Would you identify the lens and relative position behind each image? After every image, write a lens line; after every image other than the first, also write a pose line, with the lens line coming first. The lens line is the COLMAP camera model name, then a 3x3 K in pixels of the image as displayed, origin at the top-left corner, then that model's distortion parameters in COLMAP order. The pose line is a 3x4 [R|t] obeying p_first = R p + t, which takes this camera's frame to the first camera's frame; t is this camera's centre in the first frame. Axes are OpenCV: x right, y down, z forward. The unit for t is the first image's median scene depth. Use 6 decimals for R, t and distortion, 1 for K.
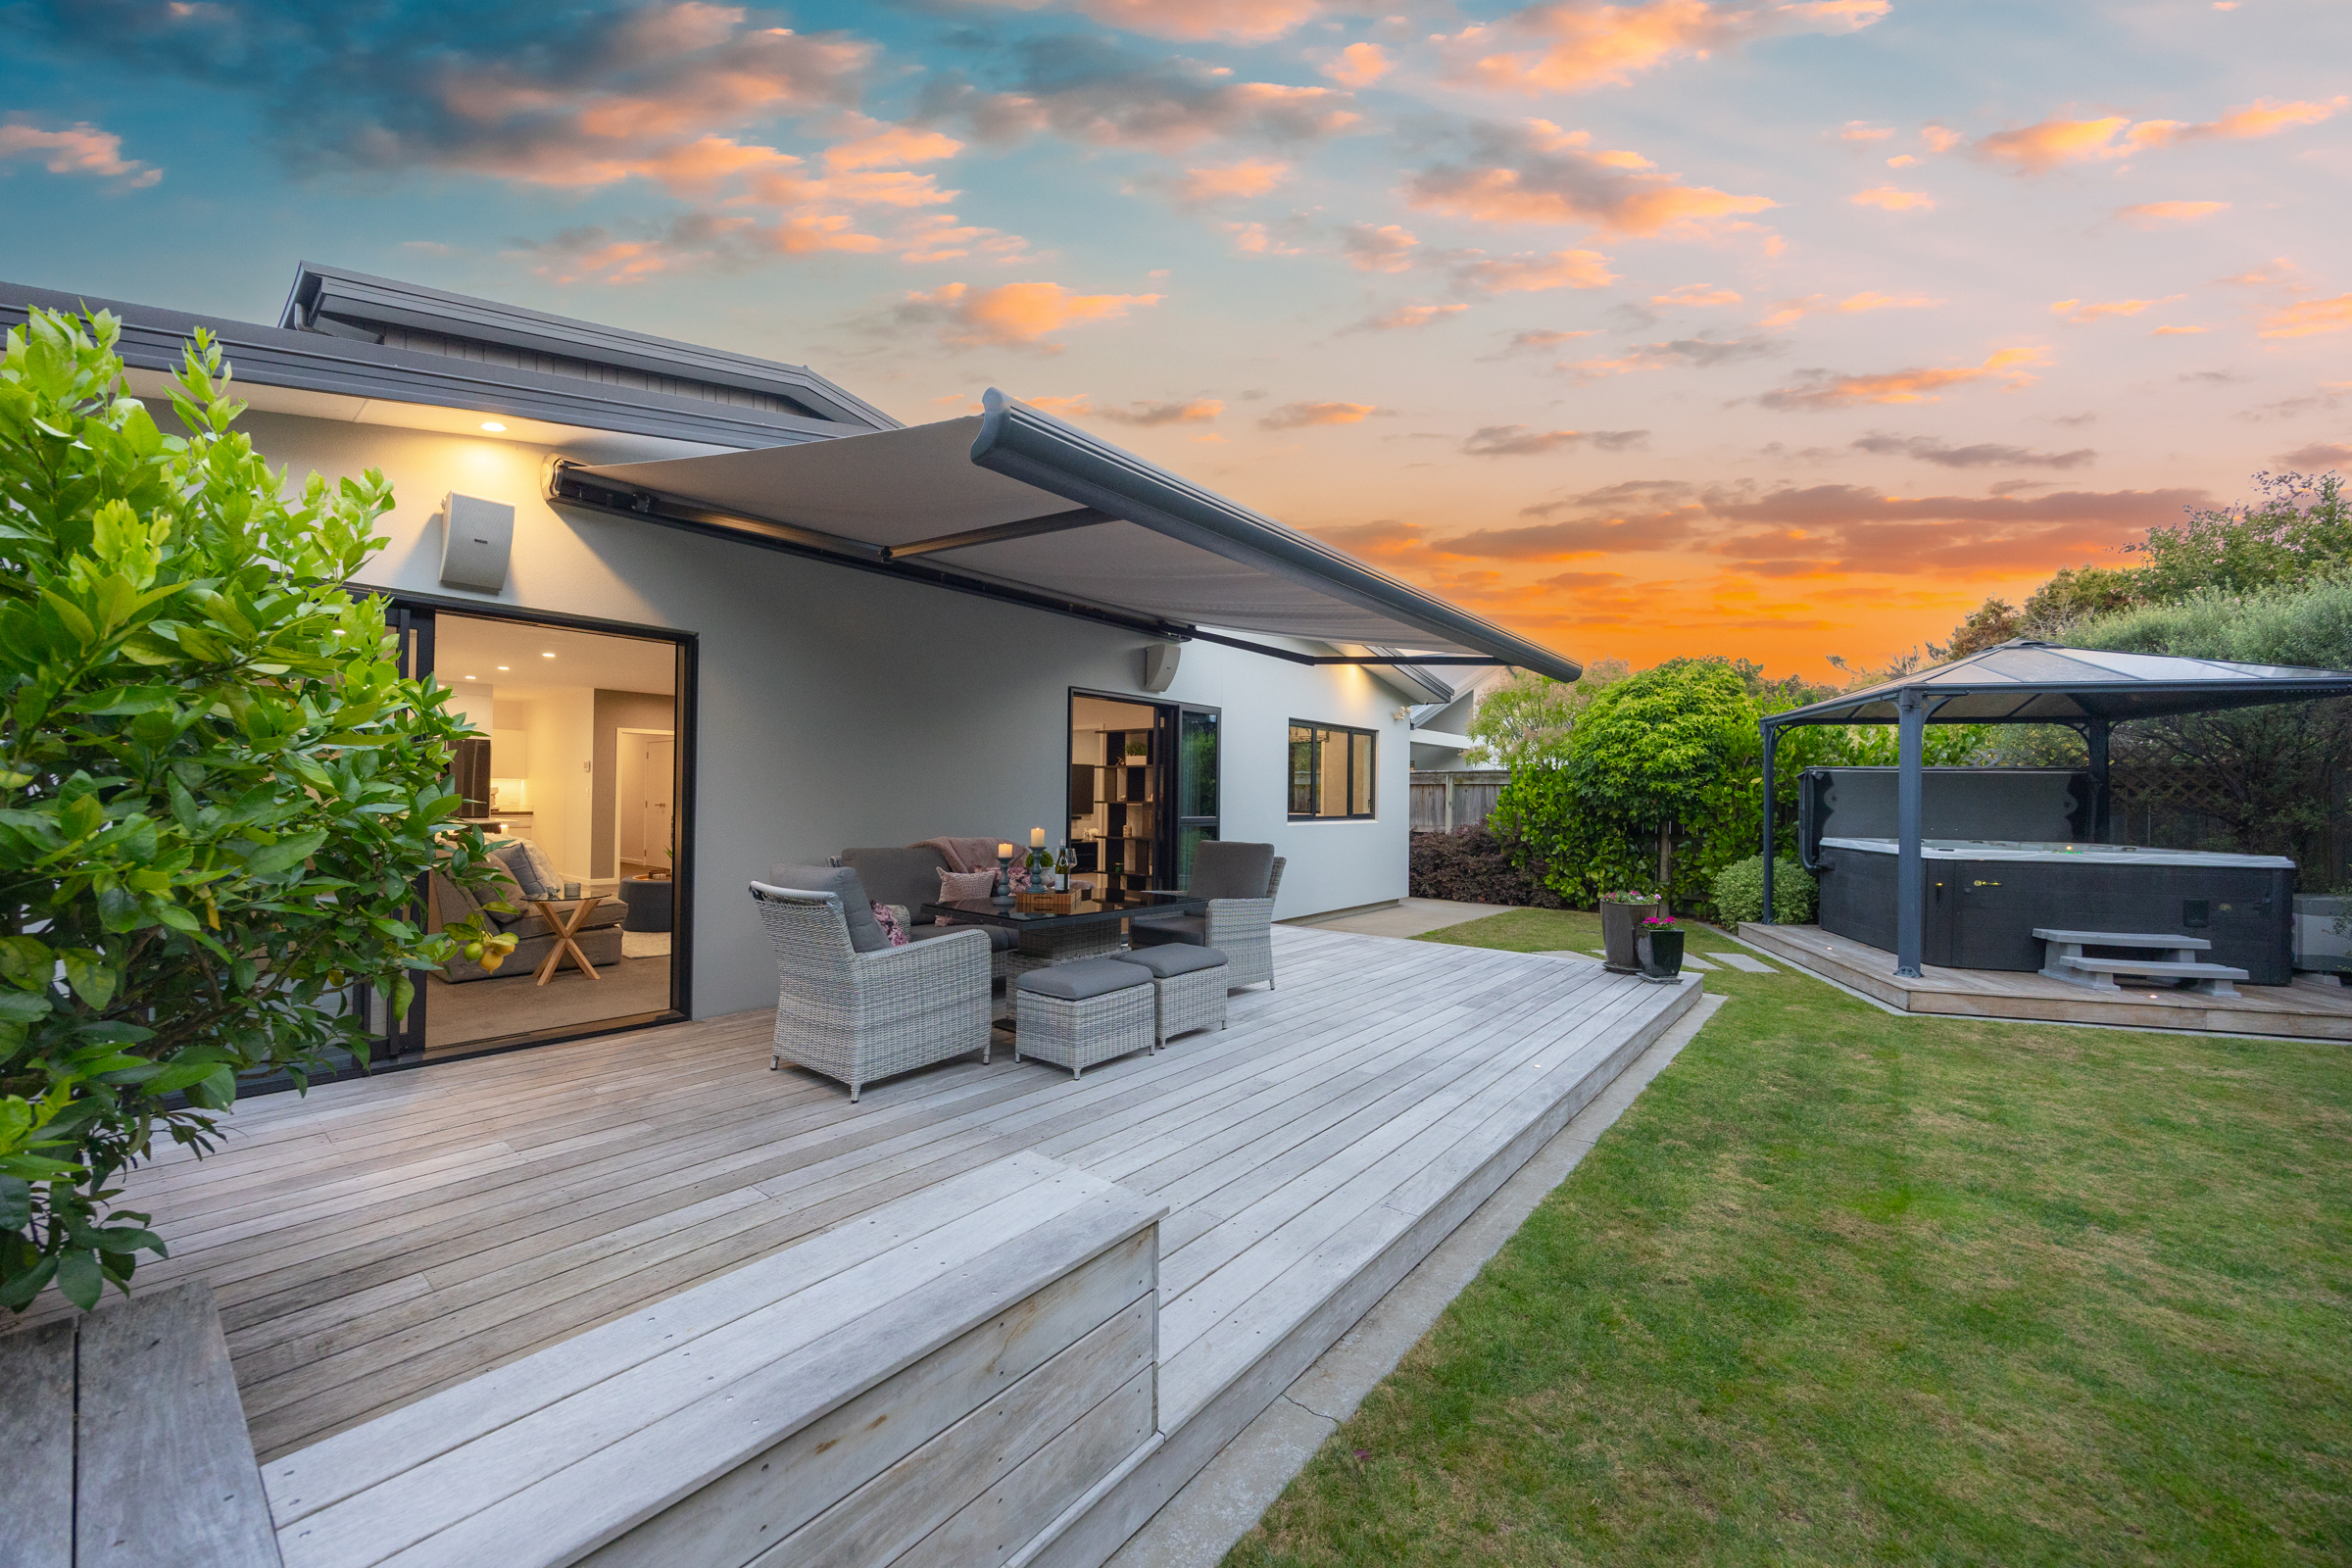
lens RADIAL K [[900.1, 0, 1177.8], [0, 900.1, 788.1], [0, 0, 1]] dist [-0.004808, 0.000789]
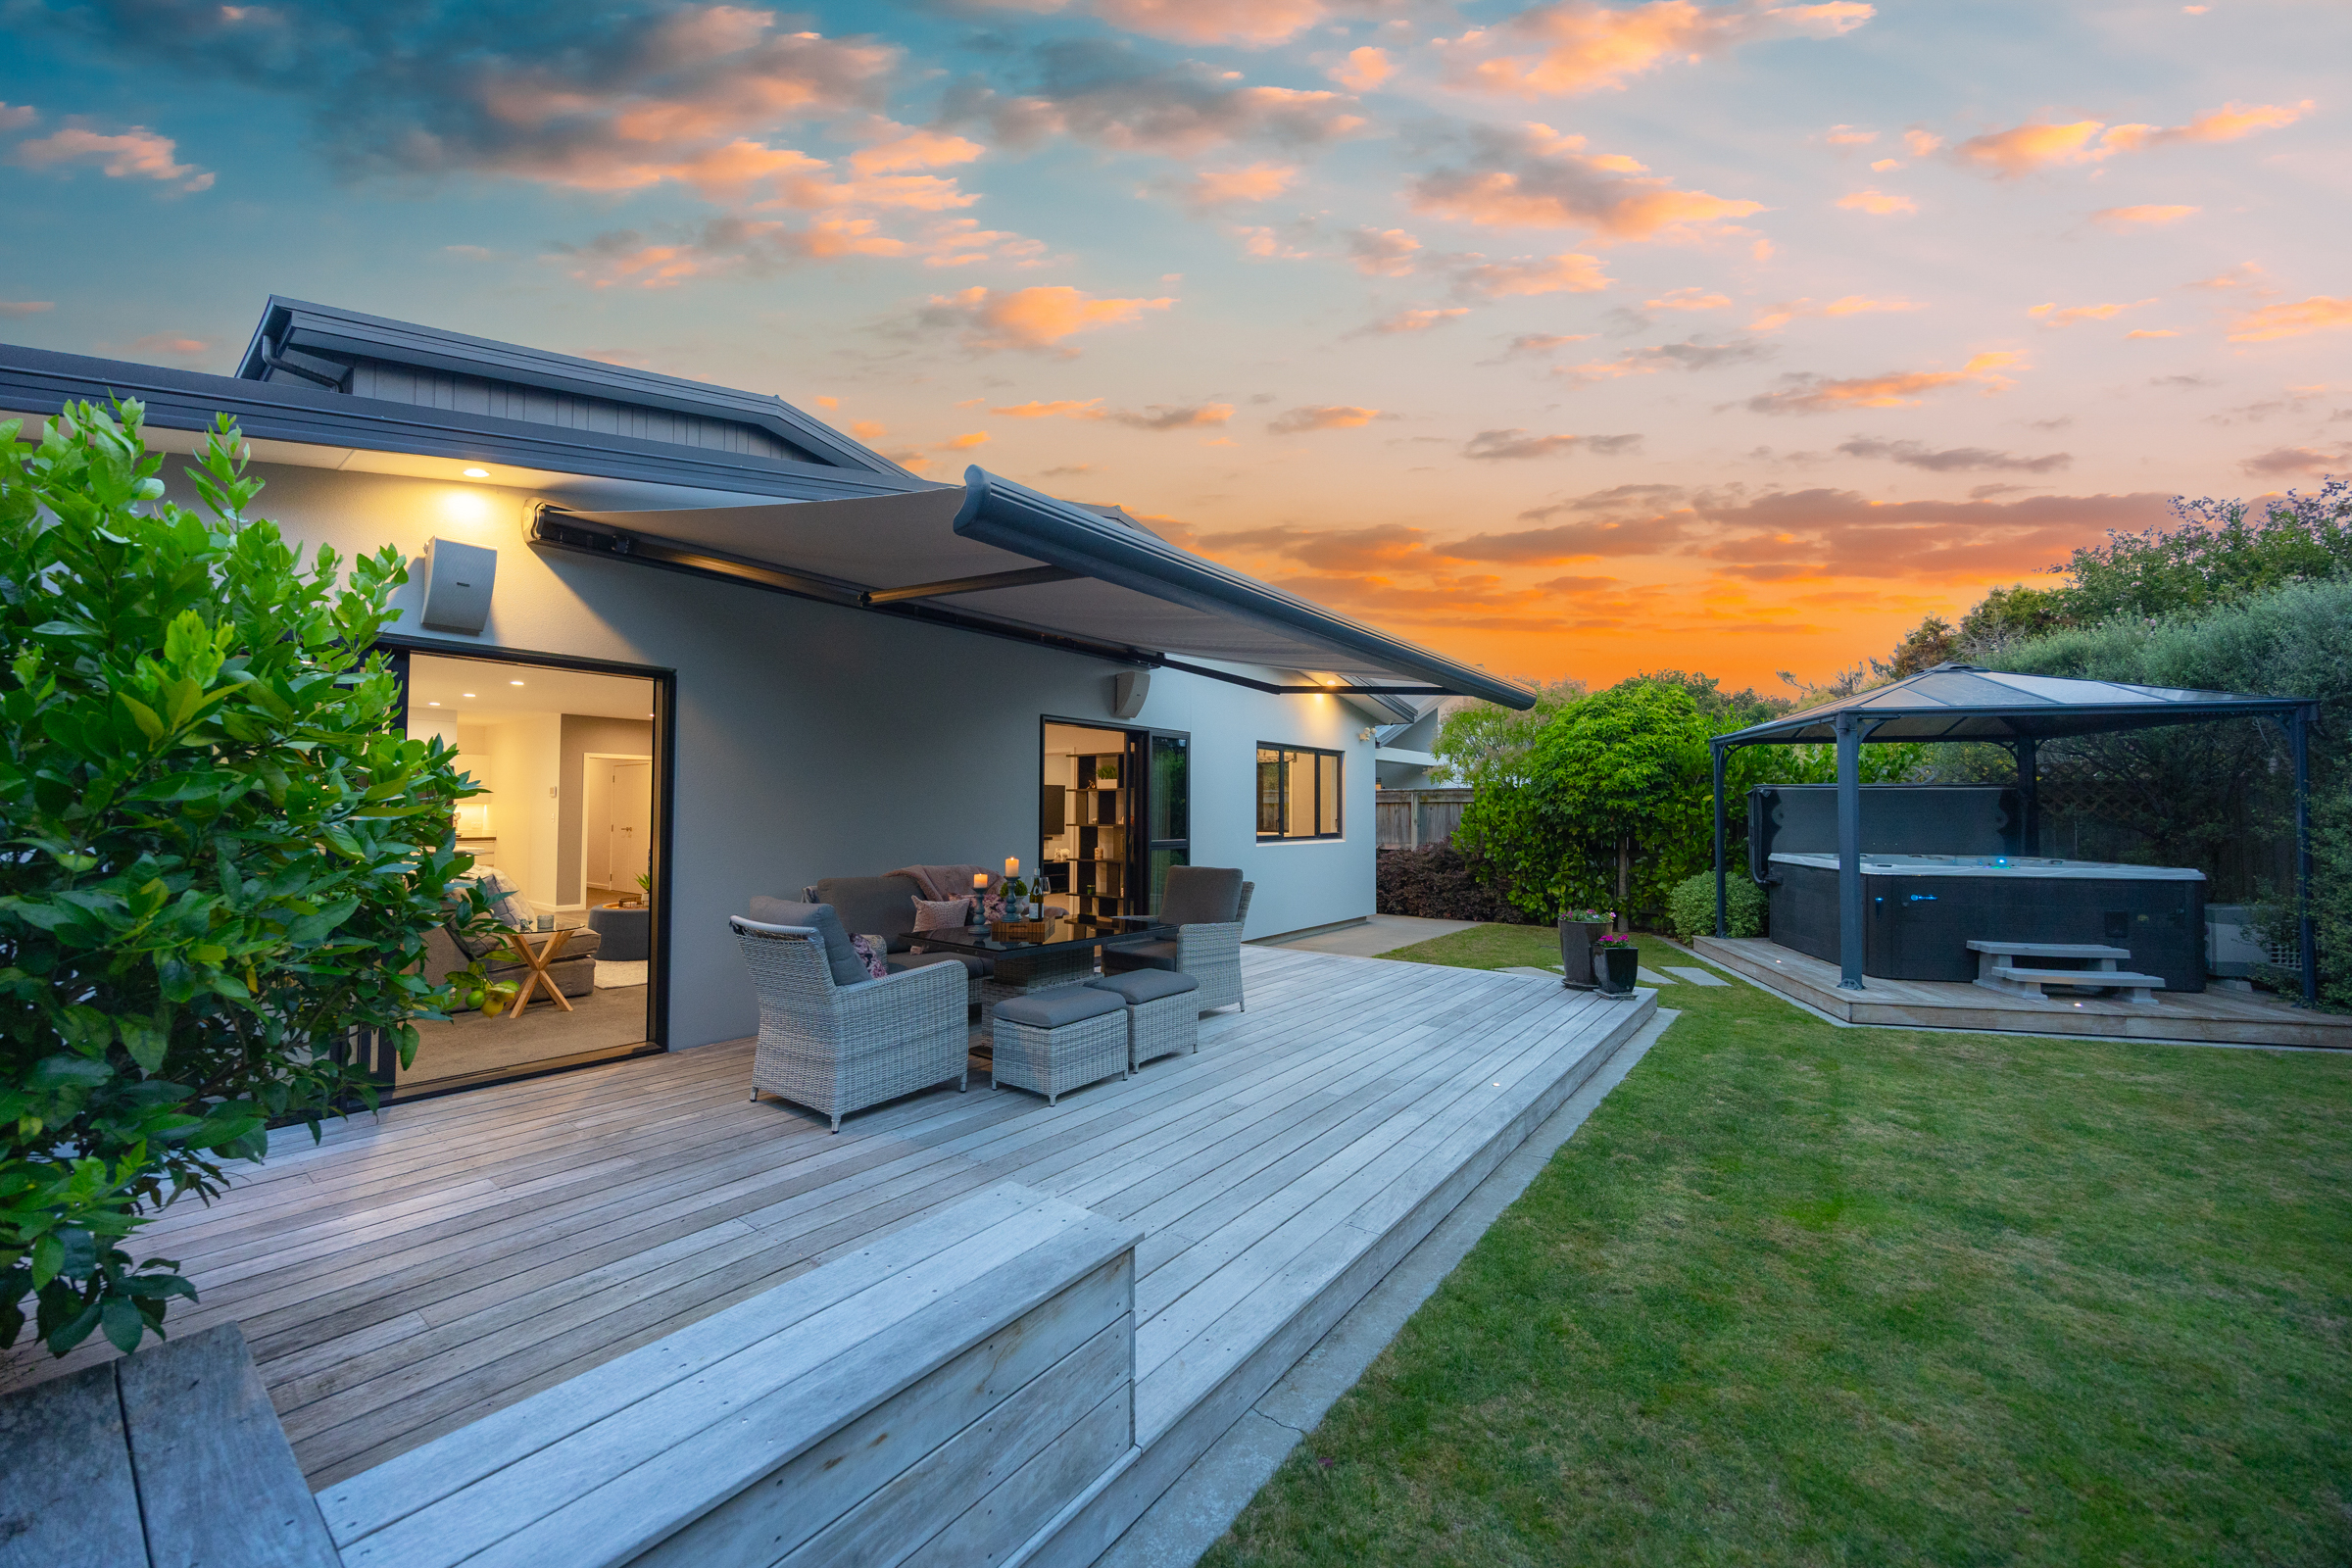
lens RADIAL K [[900.1, 0, 1173.4], [0, 900.1, 781.1], [0, 0, 1]] dist [-0.004808, 0.000789]
pose [[0.999563, -0.008027, 0.028434, -0.000181], [0.008687, 0.999694, -0.023147, -0.022568], [-0.028239, 0.023384, 0.999328, -0.041159]]
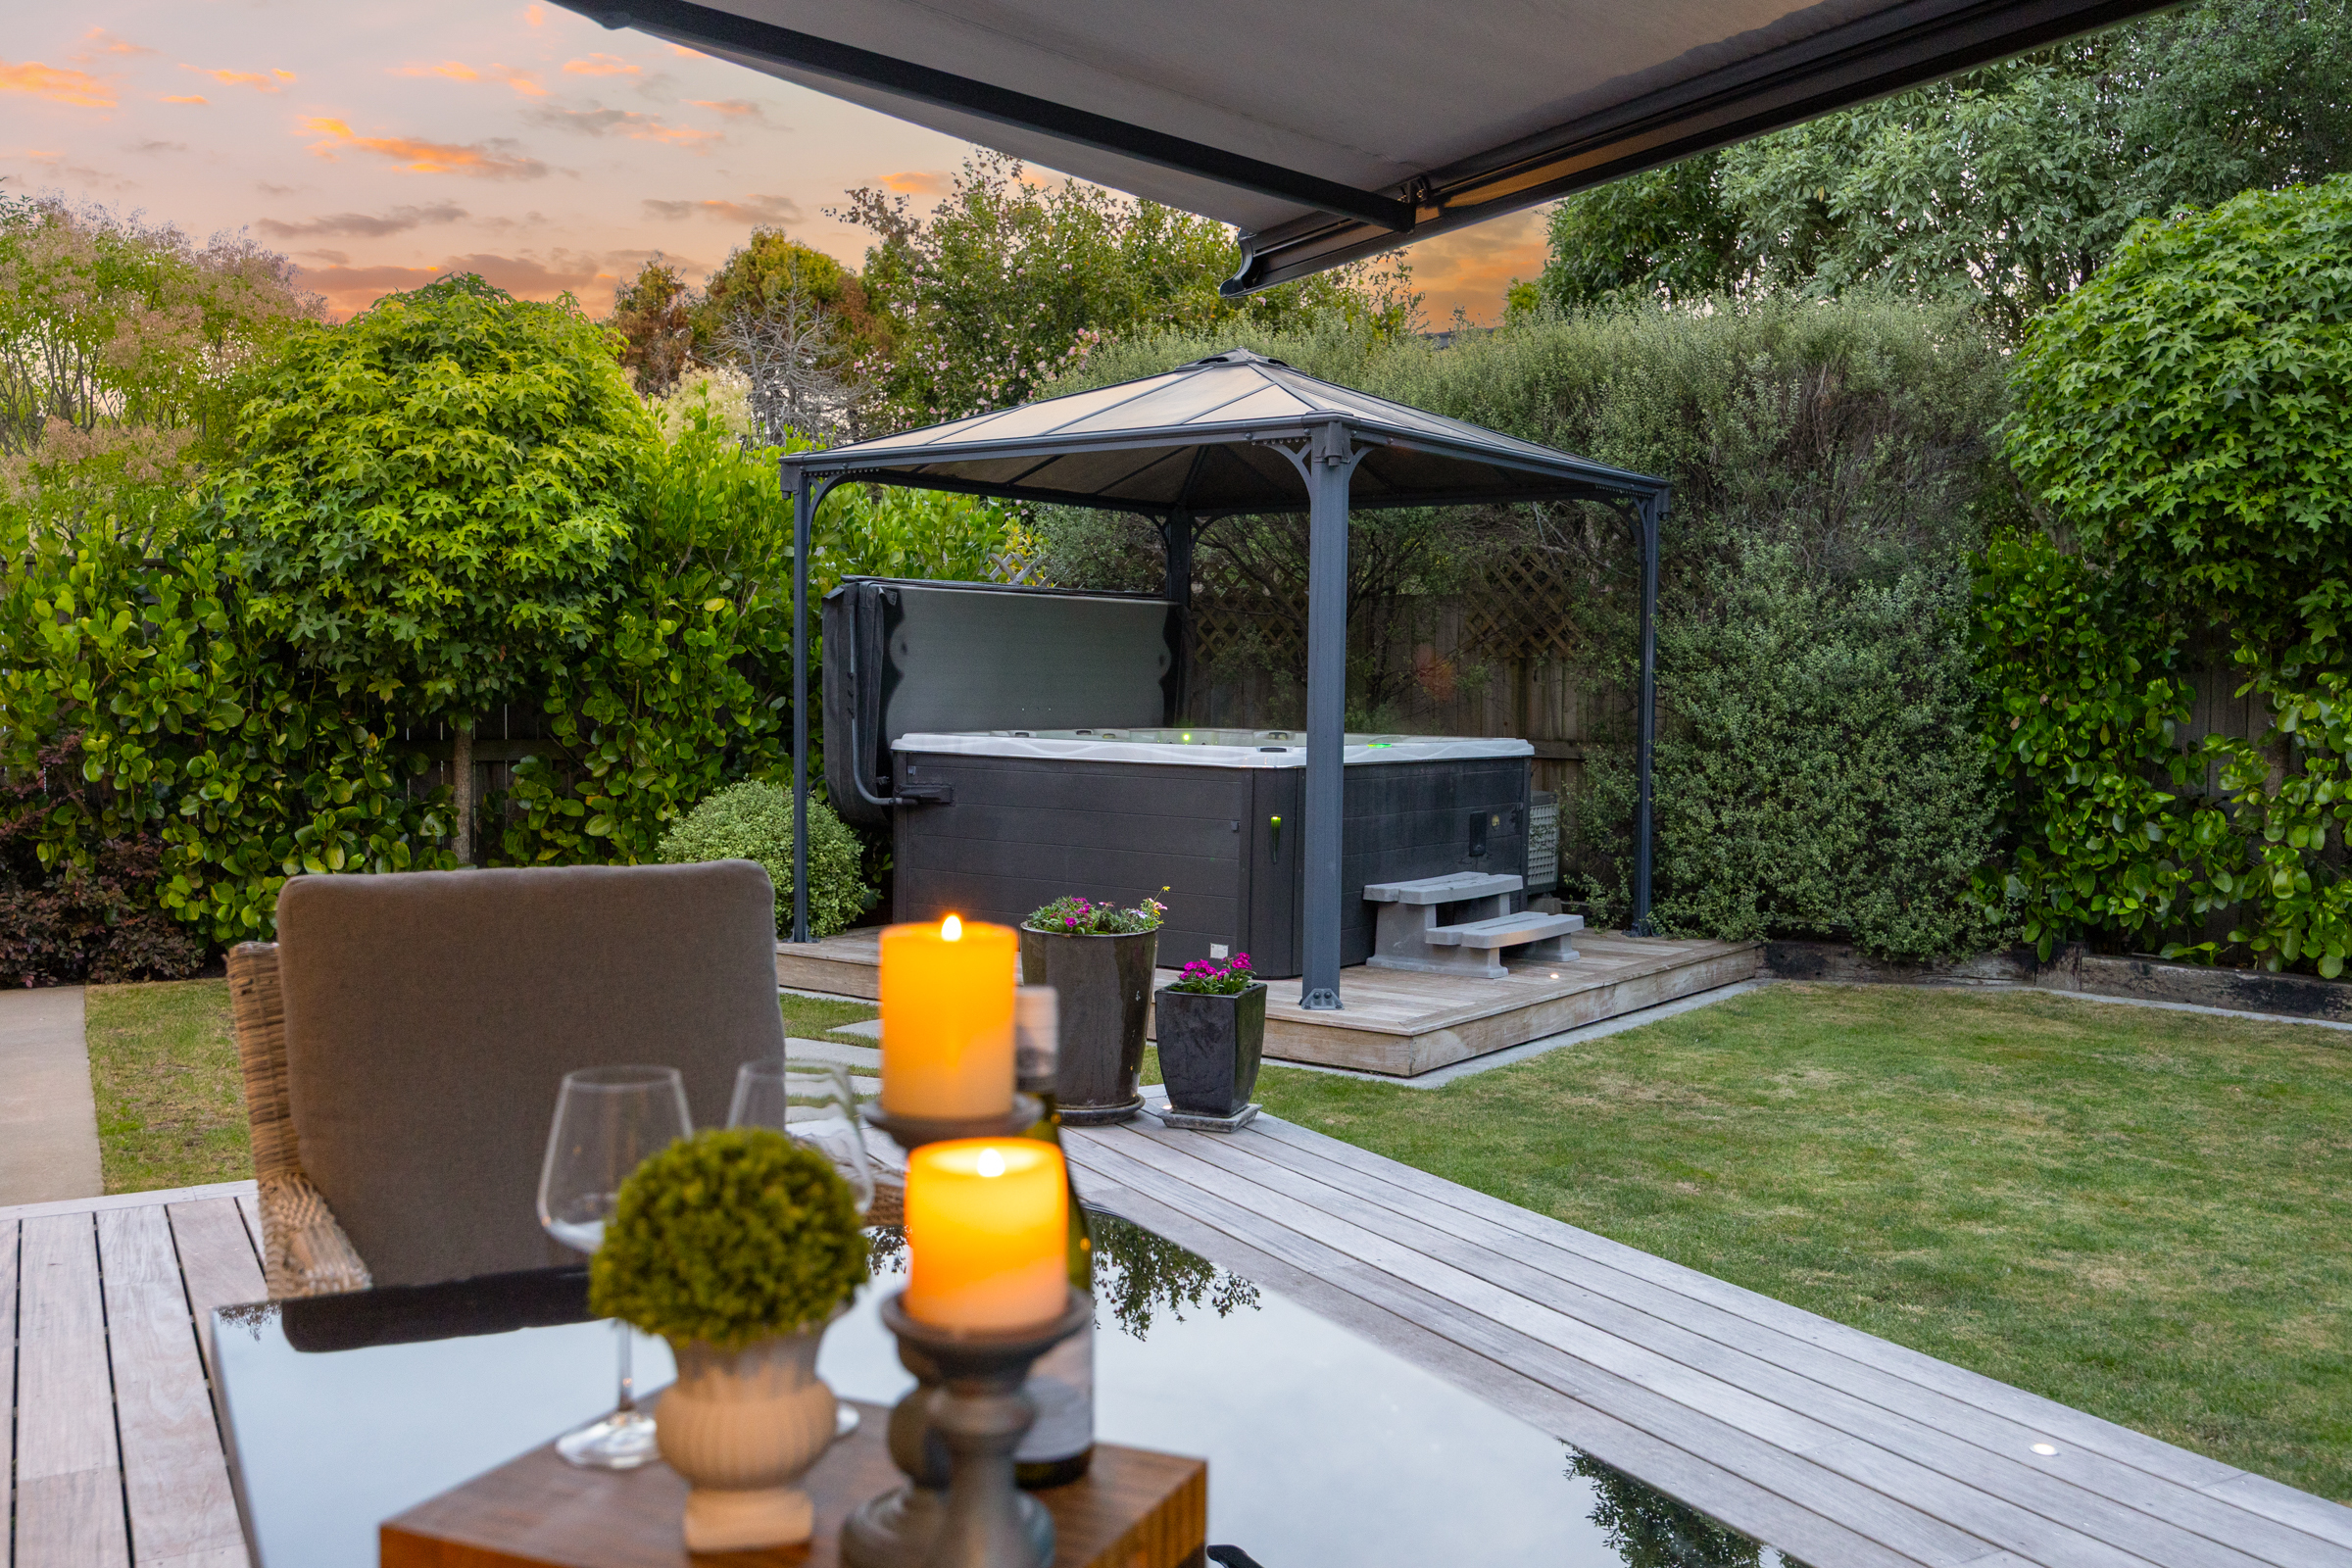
lens RADIAL K [[2061.8, 0, 1175.1], [0, 2061.8, 788.8], [0, 0, 1]] dist [0.009759, 0.001152]
pose [[0.365280, -0.060311, 0.928942, -0.442643], [-0.013415, 0.997454, 0.070034, 0.016847], [-0.930801, -0.038044, 0.363541, 1.097674]]
